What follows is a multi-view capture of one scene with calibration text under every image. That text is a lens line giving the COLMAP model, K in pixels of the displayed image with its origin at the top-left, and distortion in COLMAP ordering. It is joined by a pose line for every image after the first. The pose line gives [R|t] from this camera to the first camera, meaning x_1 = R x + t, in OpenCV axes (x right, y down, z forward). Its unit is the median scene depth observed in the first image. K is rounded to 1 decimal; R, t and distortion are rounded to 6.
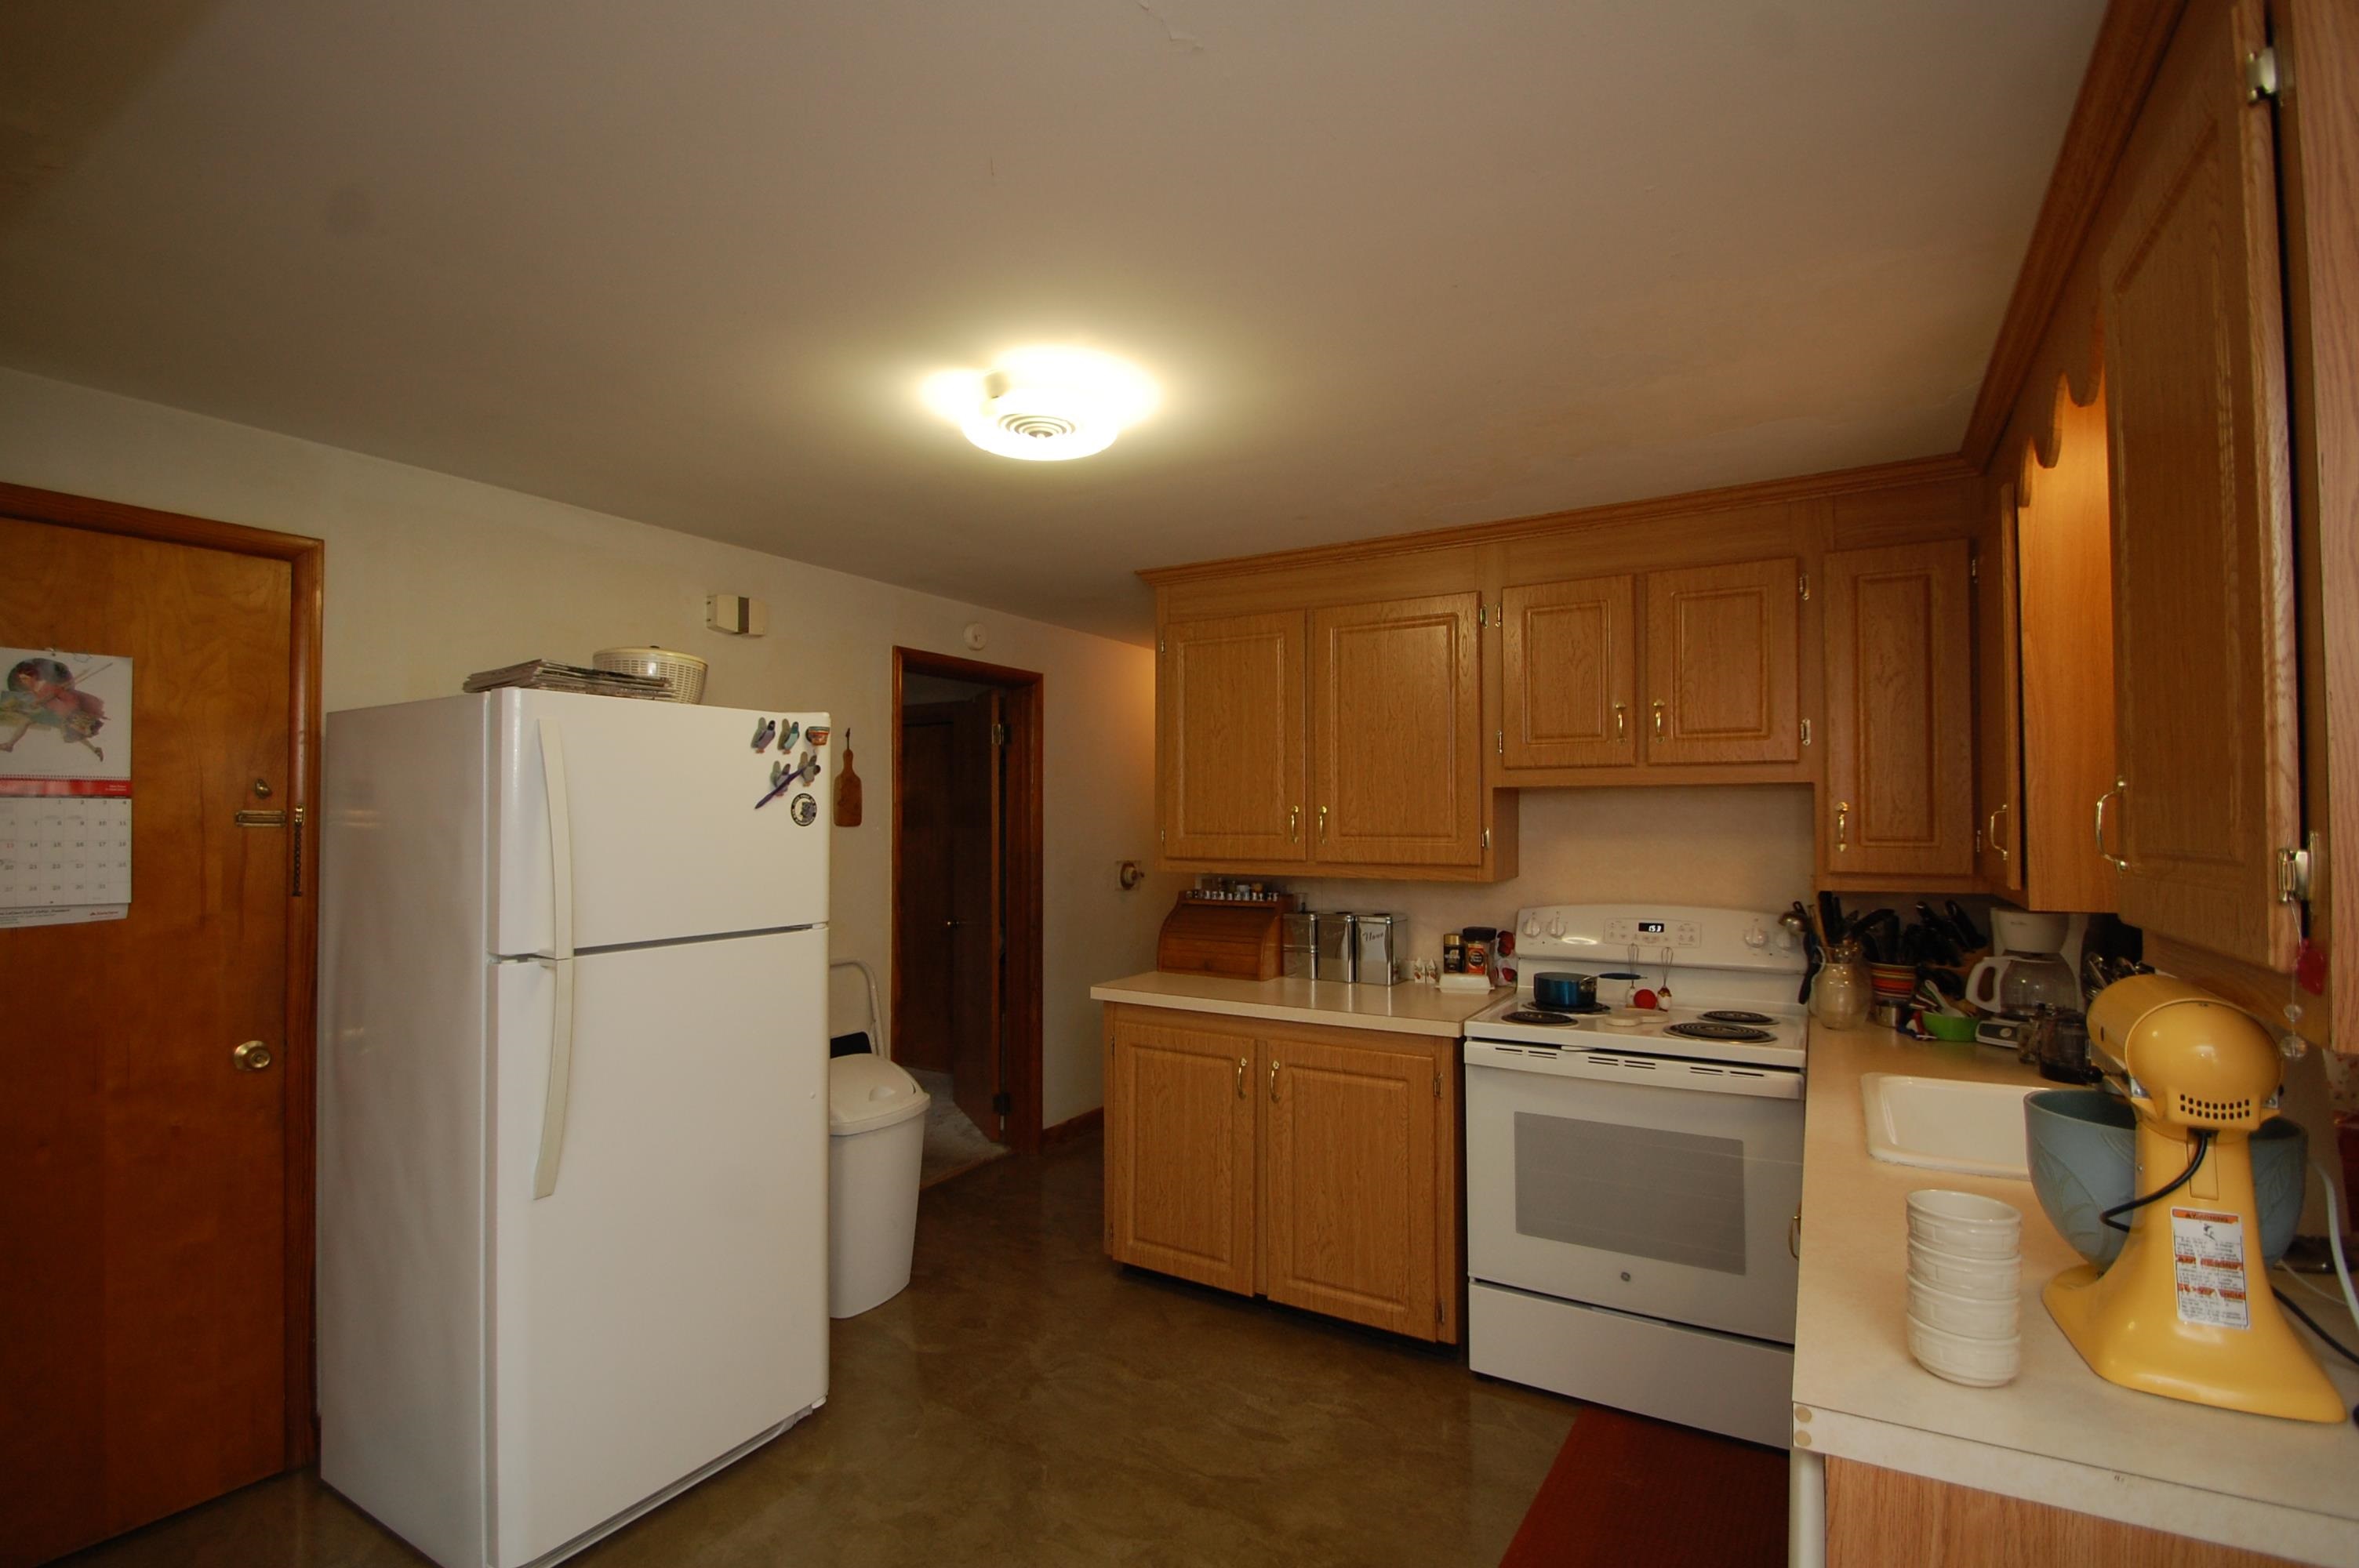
lens RADIAL K [[1103.5, 0, 1179.5], [0, 1103.5, 784.0], [0, 0, 1]] dist [0.003723, -0.000022]
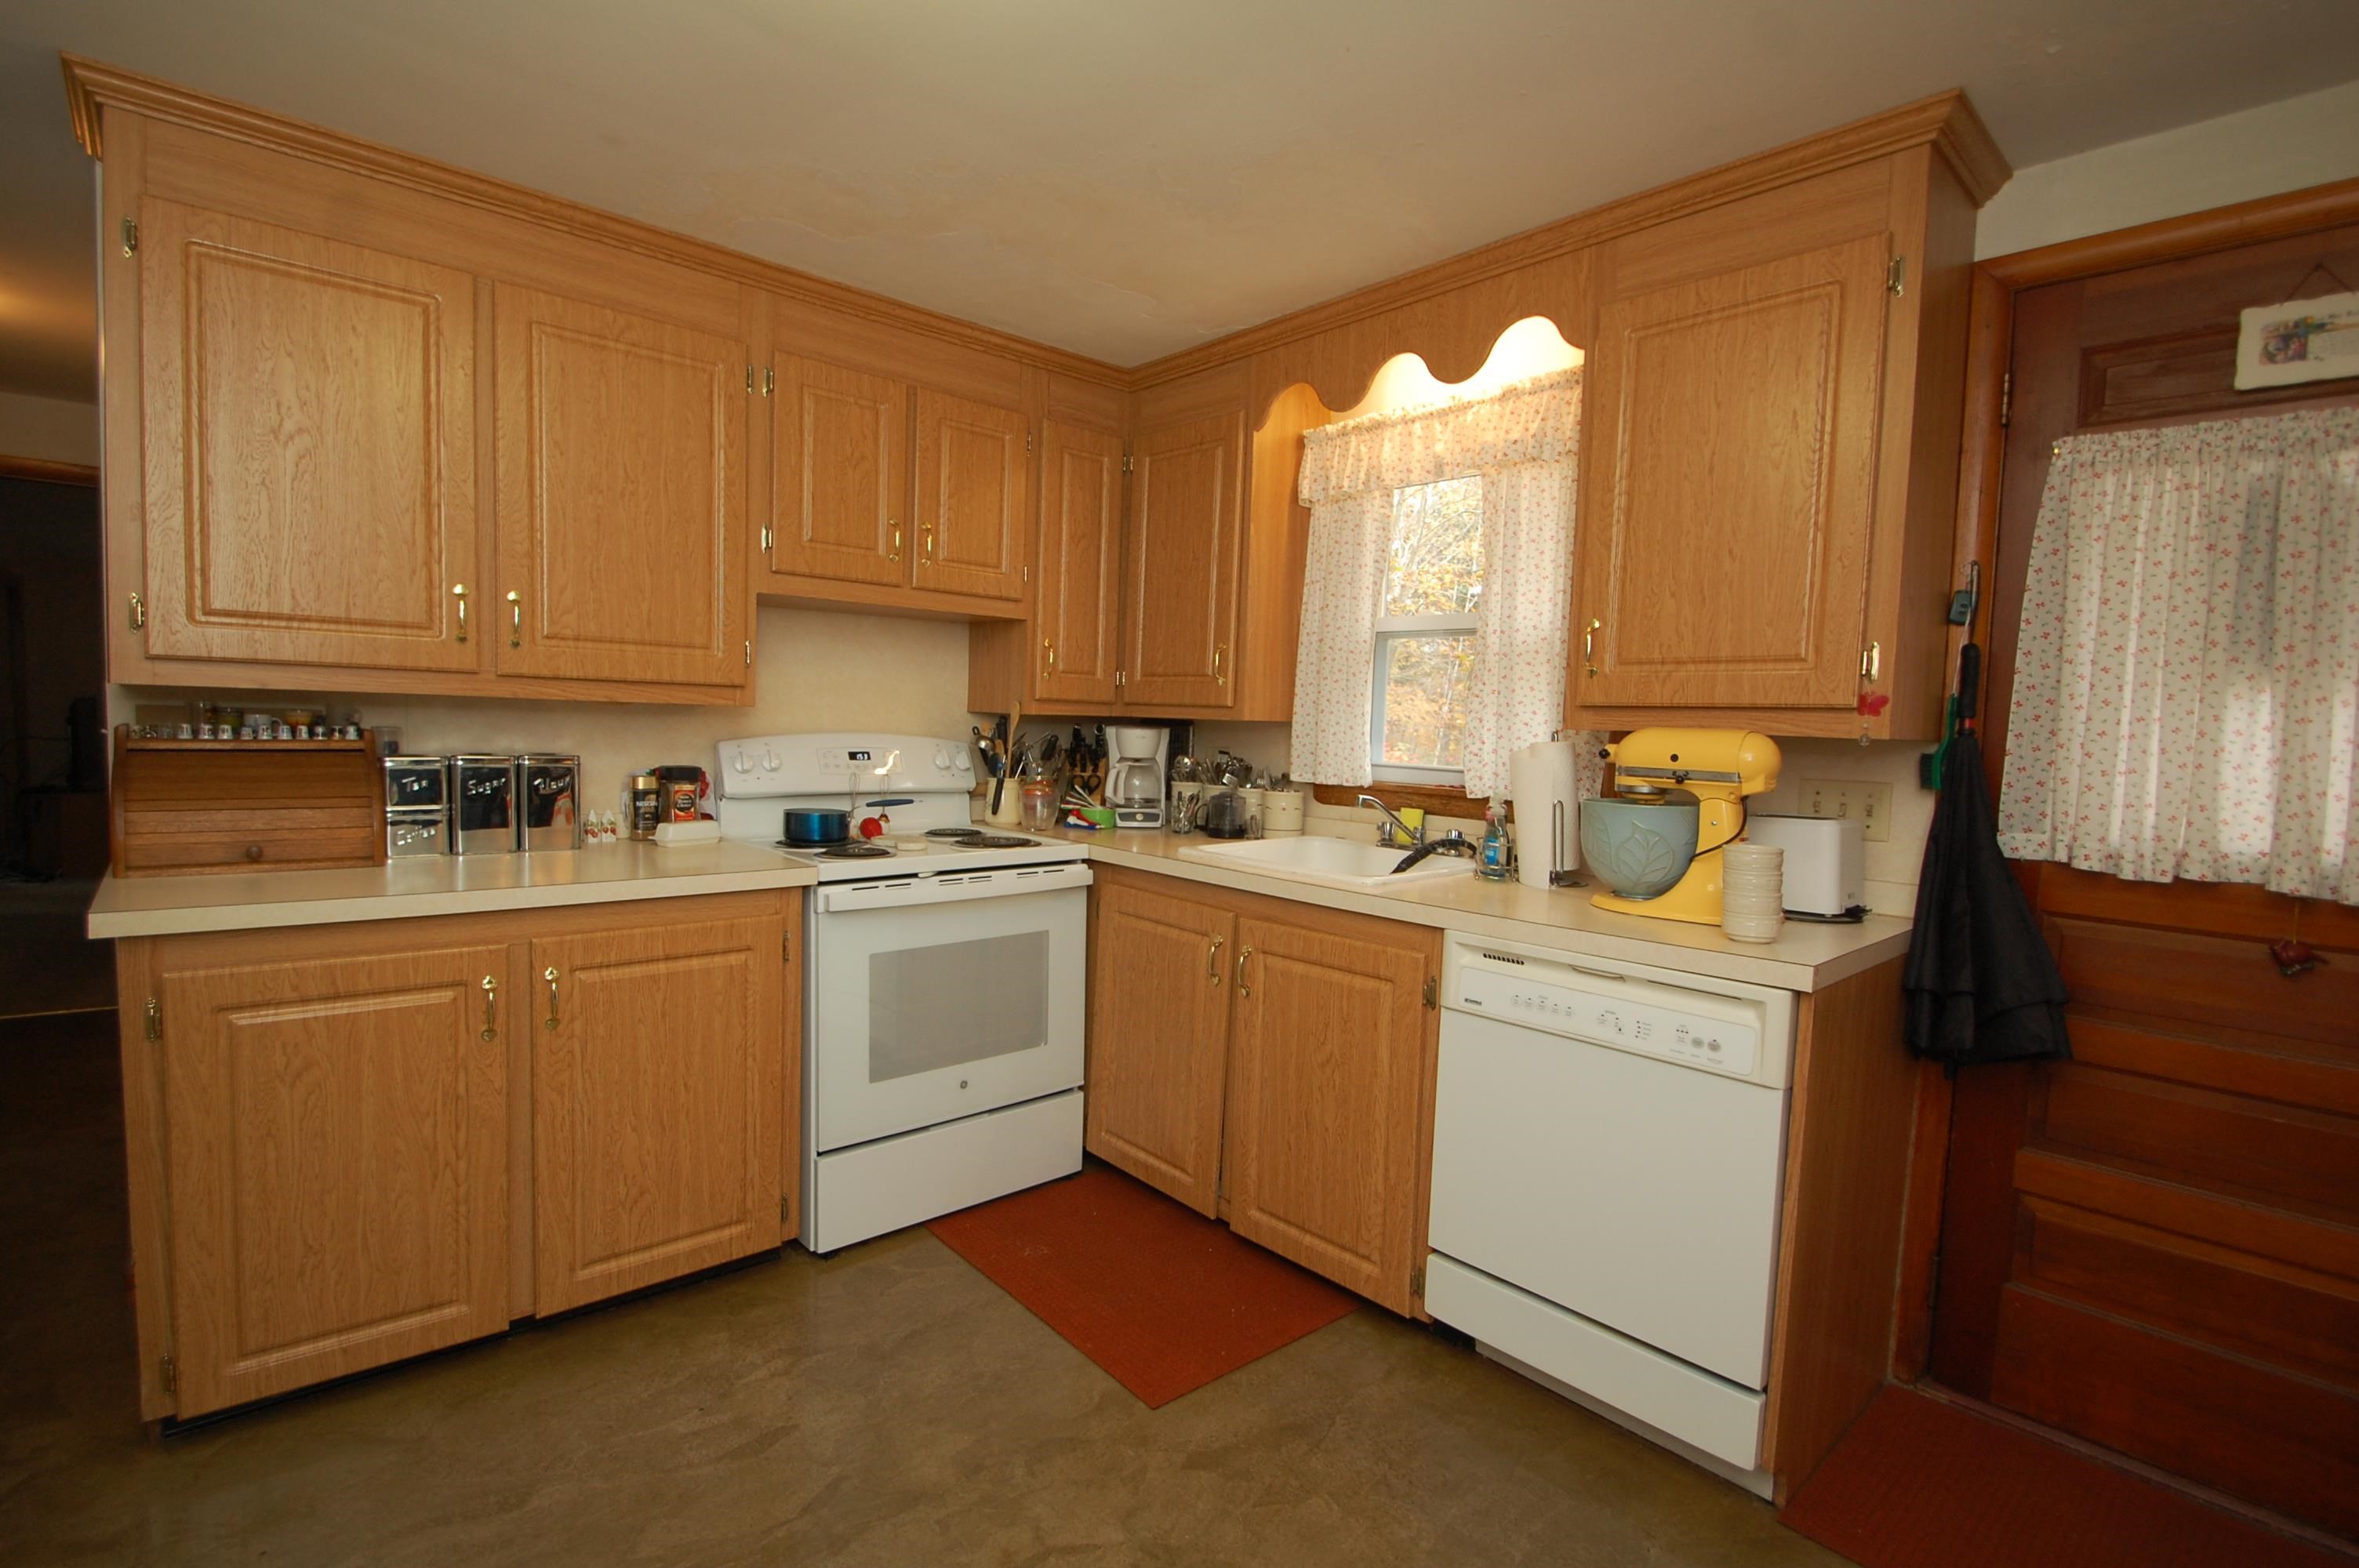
lens RADIAL K [[1067.8, 0, 1179.5], [0, 1067.8, 784.0], [0, 0, 1]] dist [-0.003432, -0.000840]
pose [[0.307648, -0.049103, 0.950232, -0.414602], [-0.060795, 0.995613, 0.071131, 0.075086], [-0.949556, -0.079653, 0.303313, 0.473012]]
